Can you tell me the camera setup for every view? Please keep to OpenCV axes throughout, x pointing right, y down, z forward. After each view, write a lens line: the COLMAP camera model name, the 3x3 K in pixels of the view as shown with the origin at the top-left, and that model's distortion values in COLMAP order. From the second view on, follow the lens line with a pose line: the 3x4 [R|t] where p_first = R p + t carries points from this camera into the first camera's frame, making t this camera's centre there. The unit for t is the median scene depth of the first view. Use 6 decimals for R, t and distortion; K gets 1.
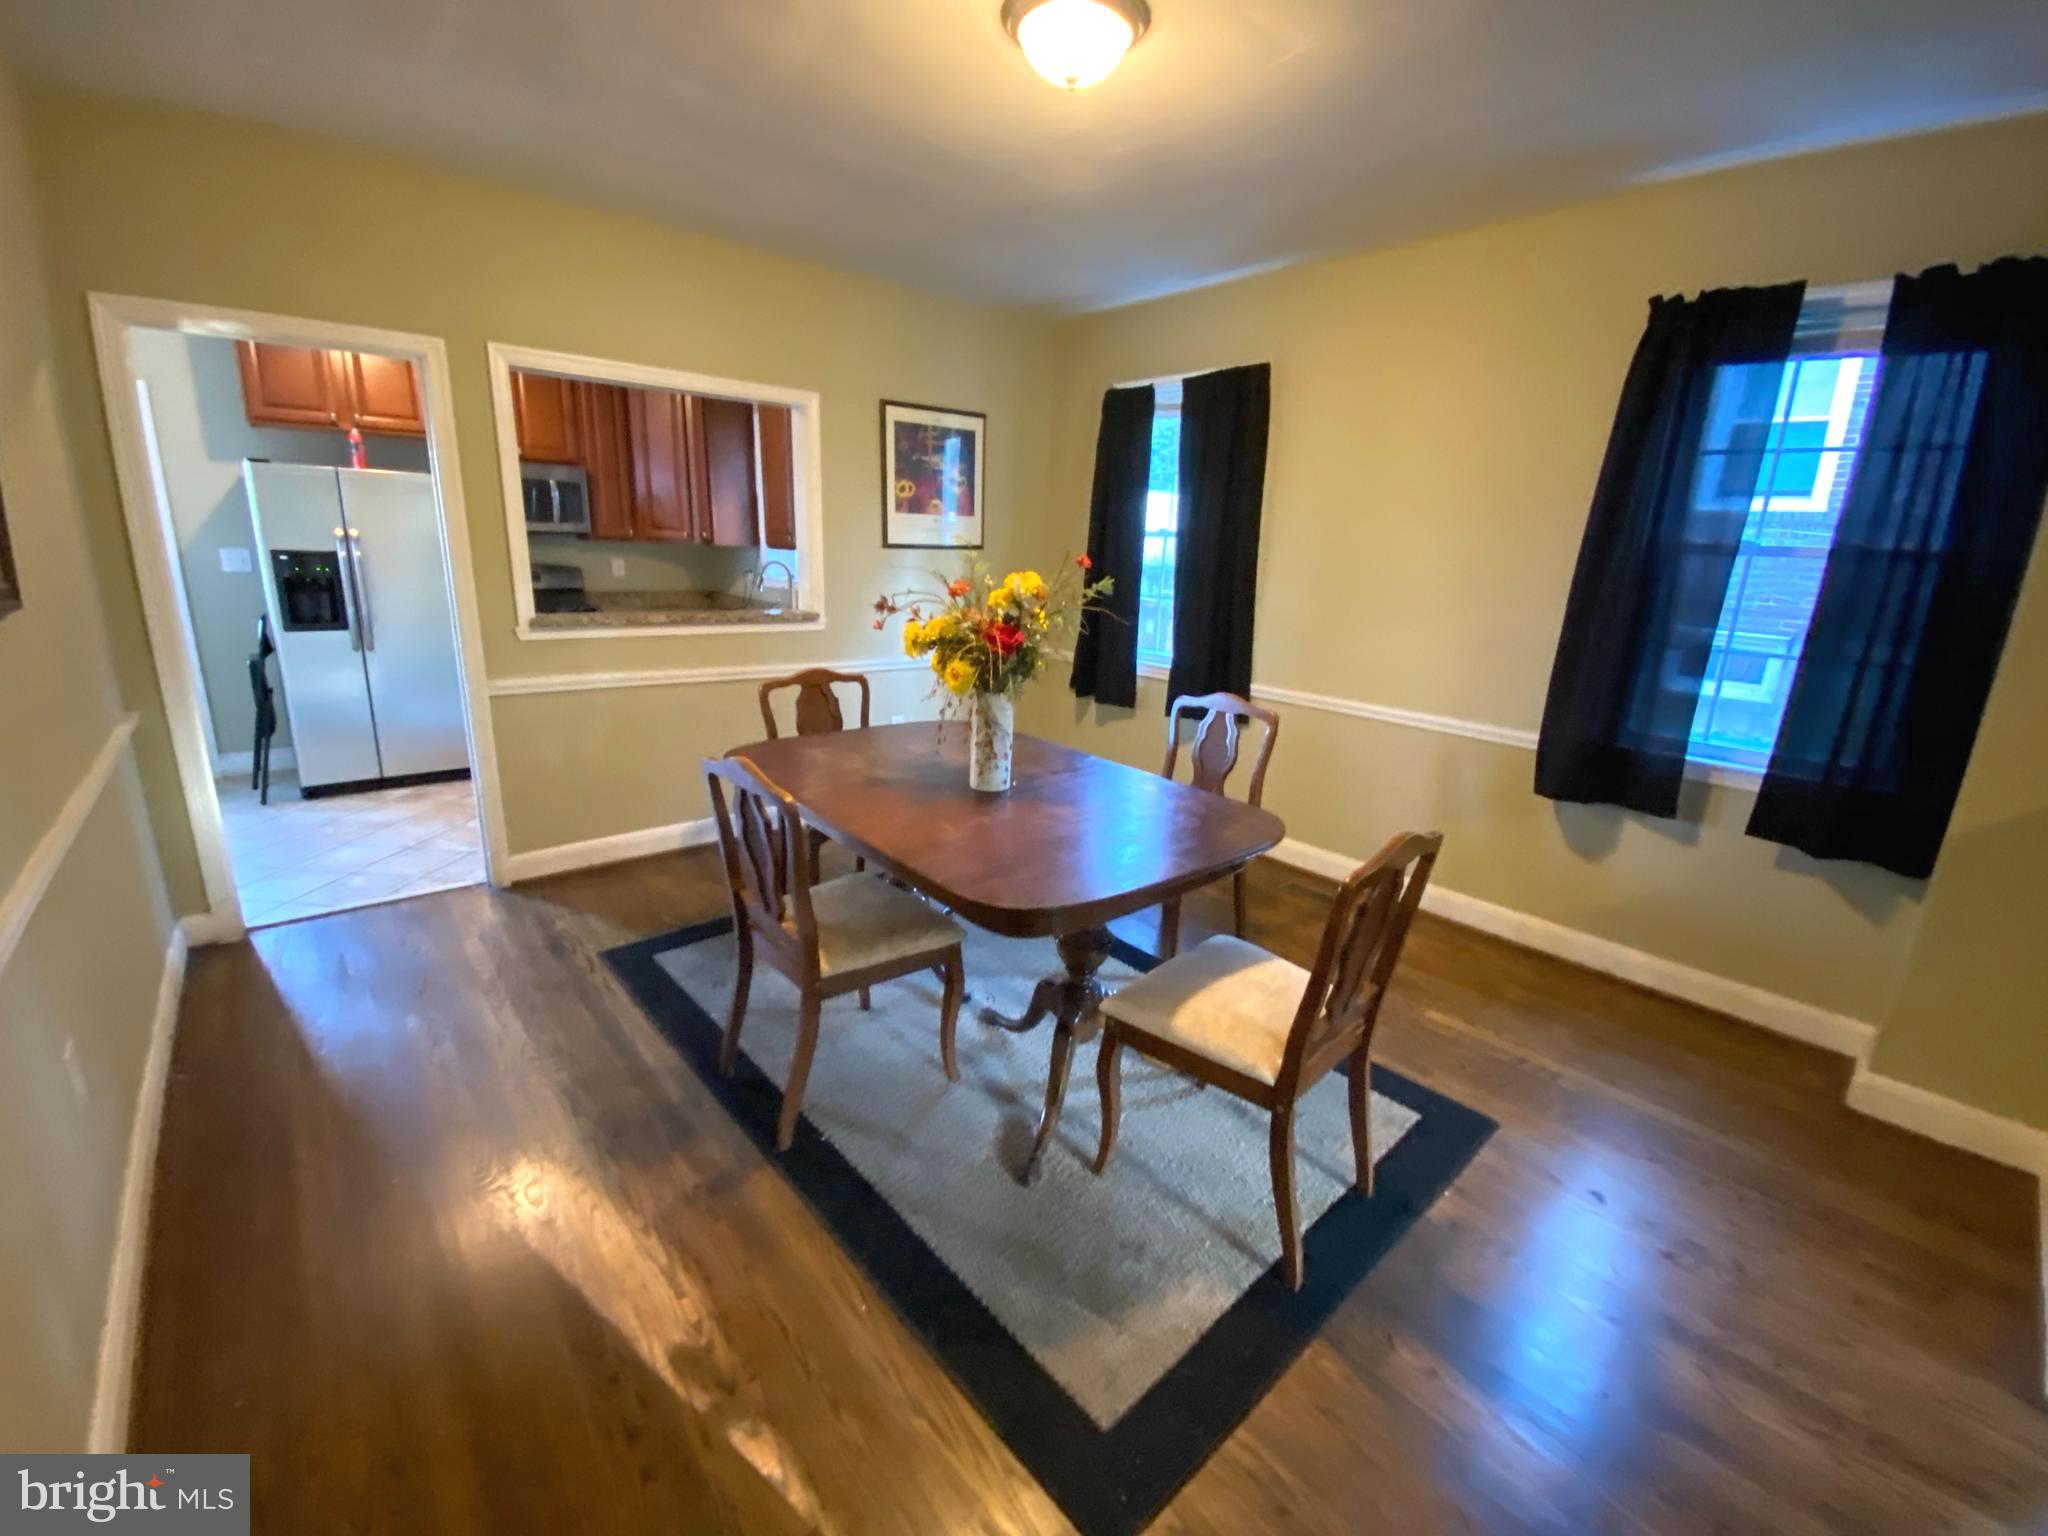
lens RADIAL K [[823.3, 0, 1024.0], [0, 823.3, 768.0], [0, 0, 1]] dist [0.000997, -0.015391]
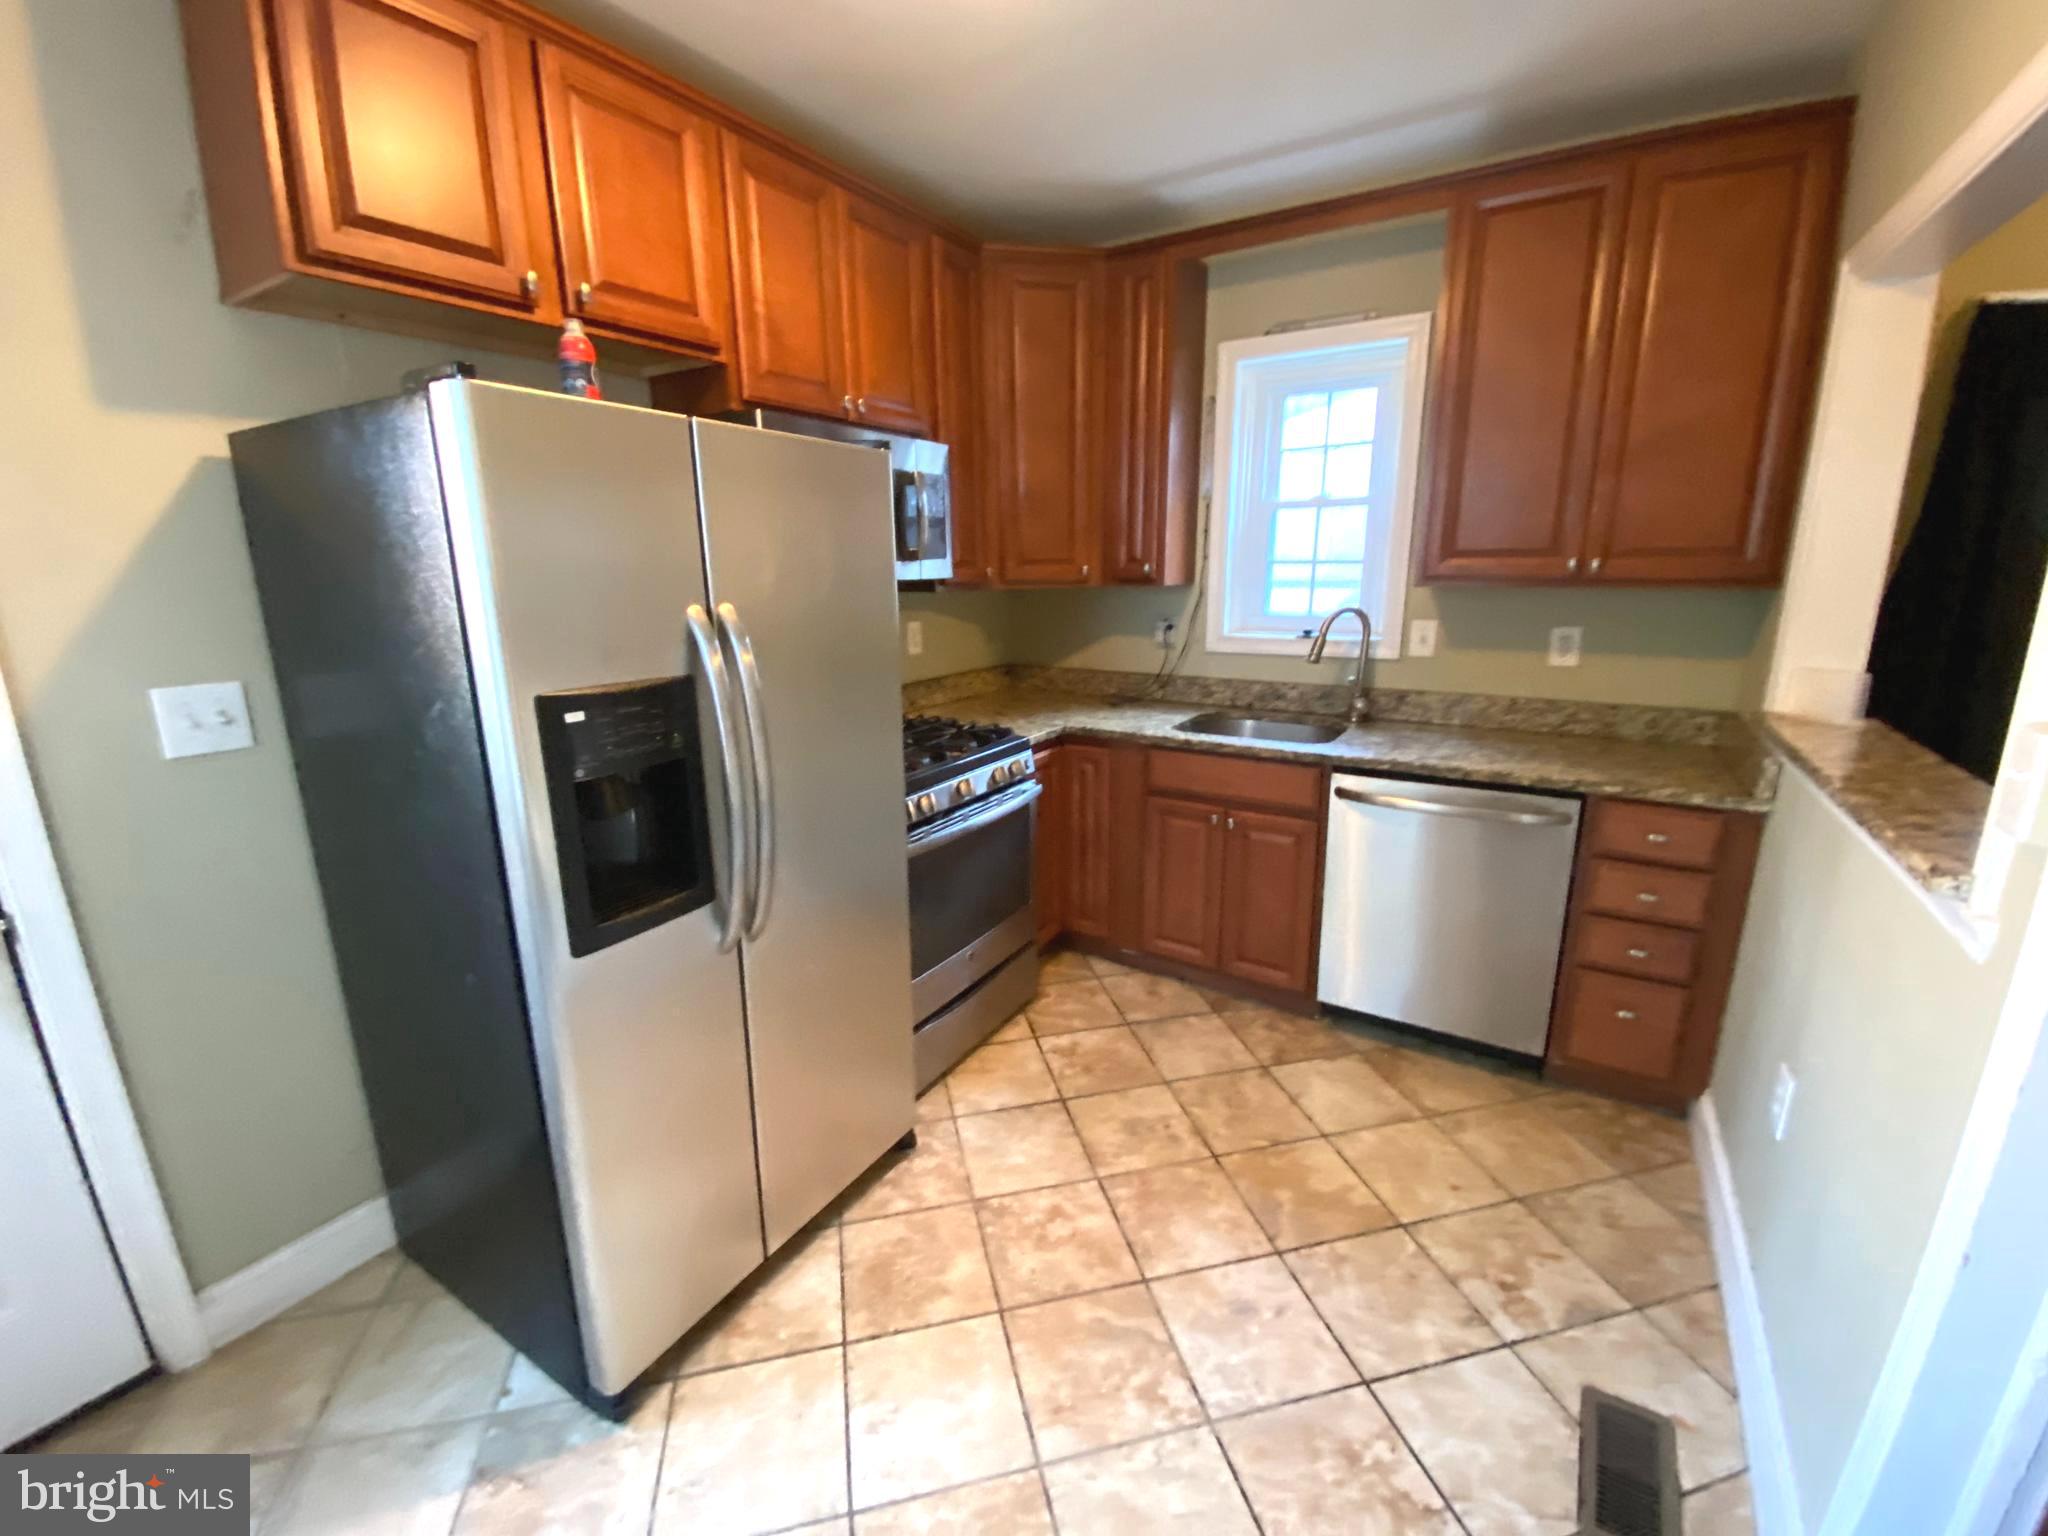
lens RADIAL K [[841.8, 0, 944.7], [0, 841.8, 772.9], [0, 0, 1]] dist [0.029411, -0.016441]
pose [[0.964978, -0.109454, 0.238406, -0.841002], [0.111873, 0.993717, 0.003404, -0.220673], [-0.237281, 0.023387, 0.971160, 0.659182]]
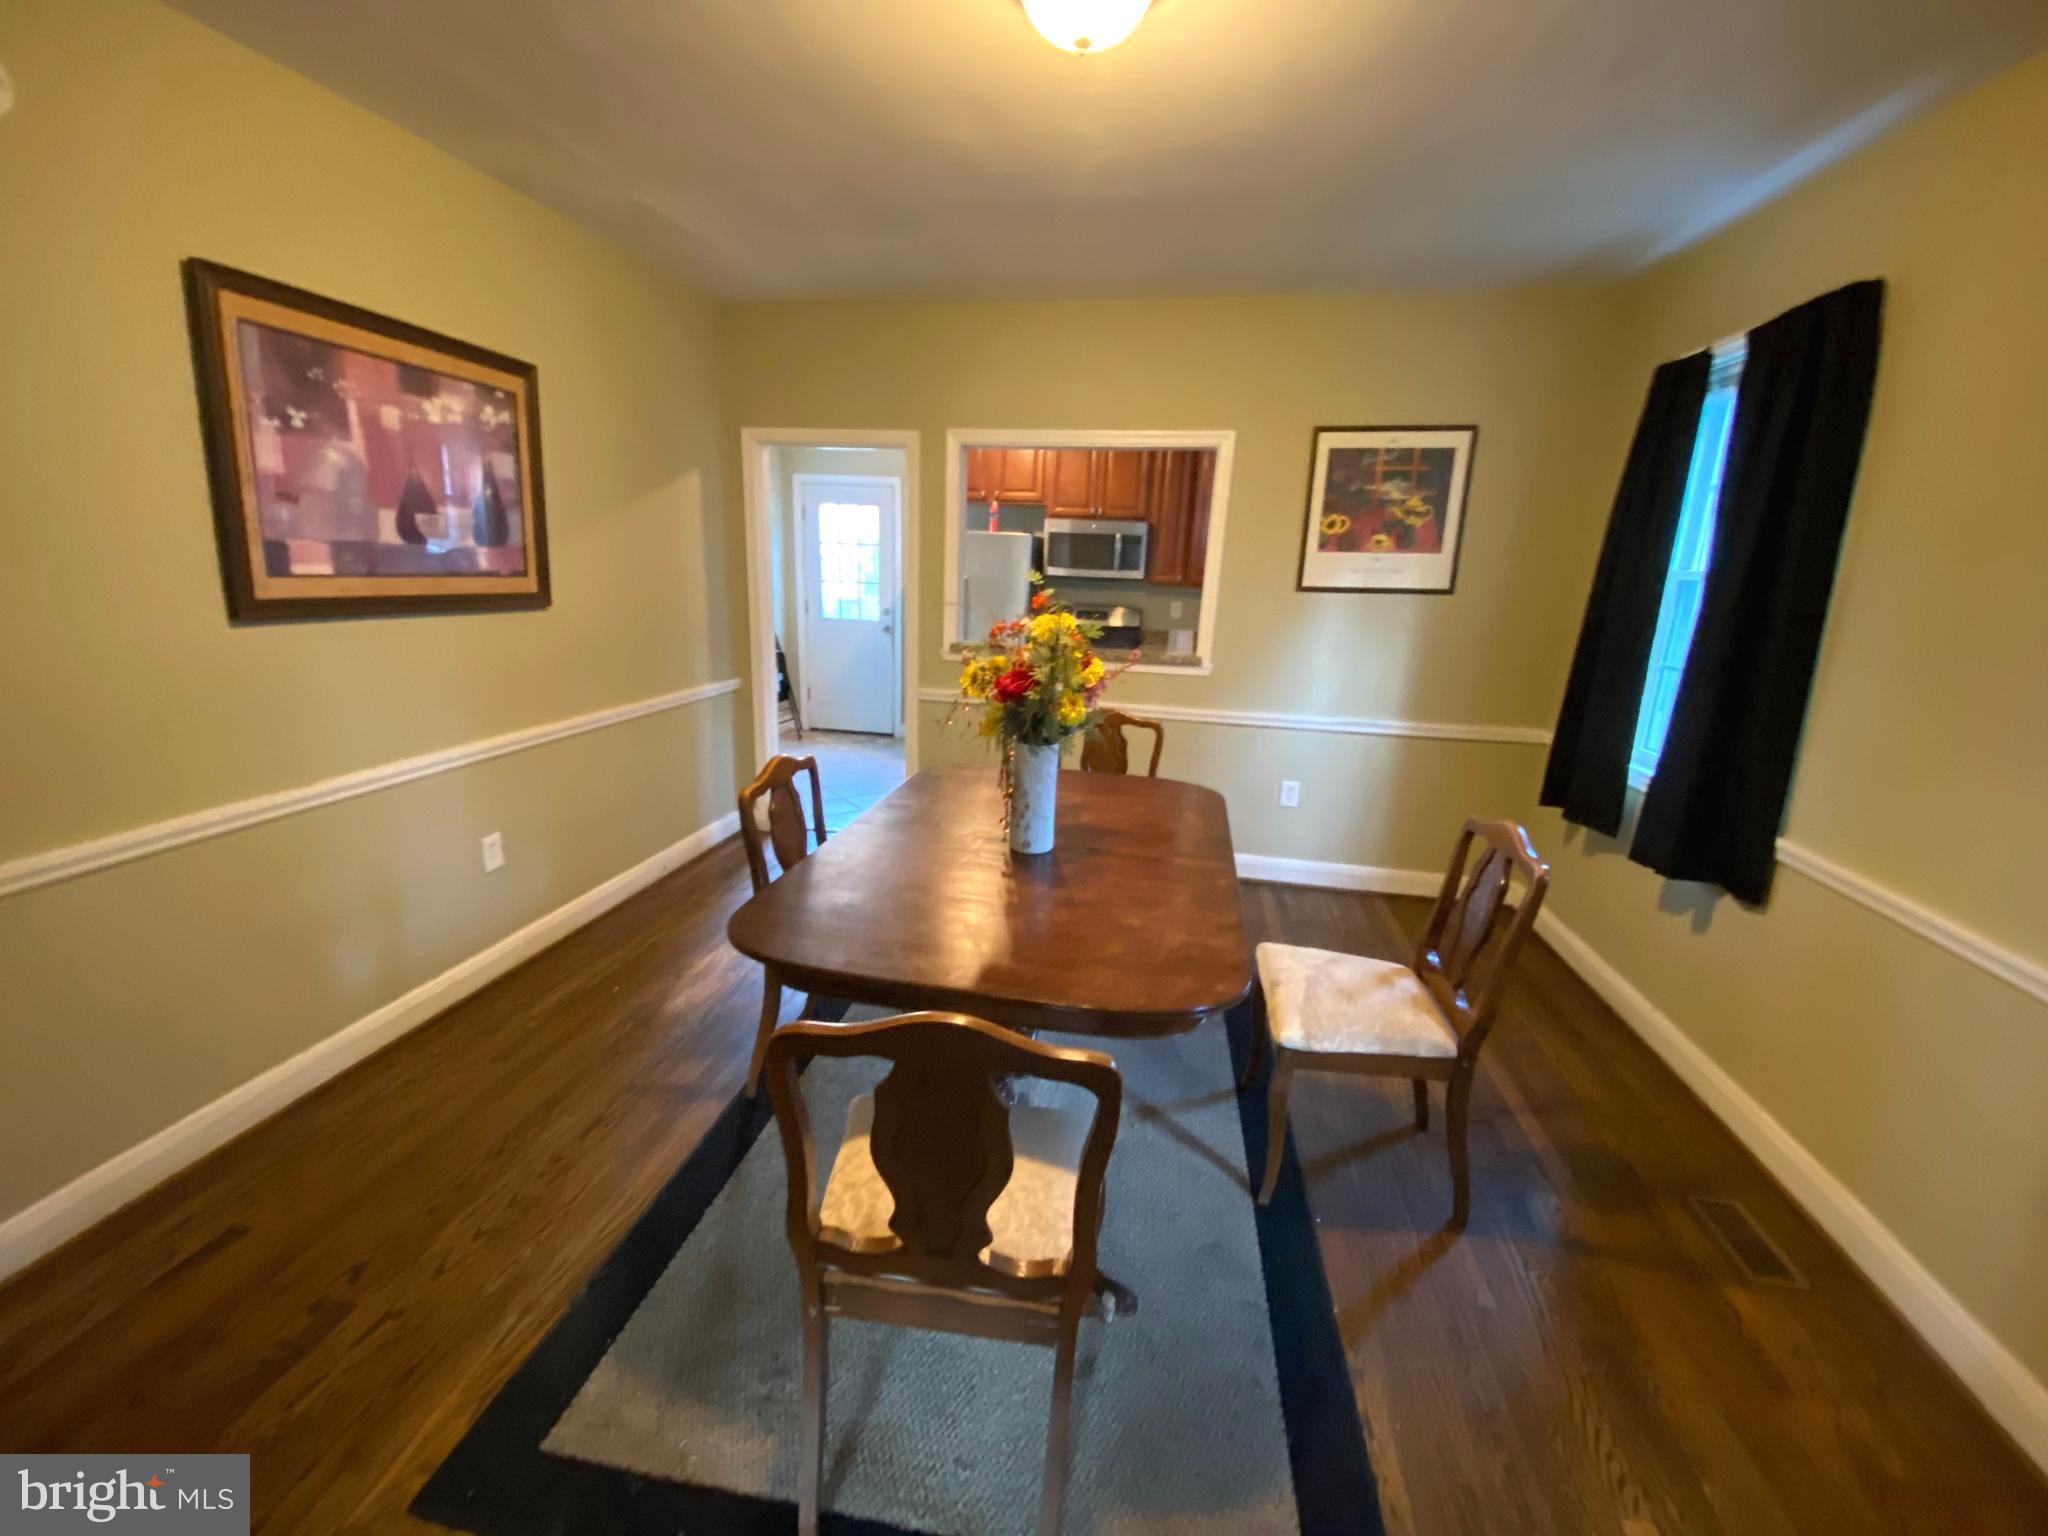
lens RADIAL K [[823.3, 0, 1024.0], [0, 823.3, 768.0], [0, 0, 1]] dist [0.000997, -0.015391]
pose [[0.632712, 0.166118, -0.756360, 0.349236], [-0.208259, 0.977238, 0.040416, -0.053918], [0.745857, 0.131947, 0.652906, 0.220245]]
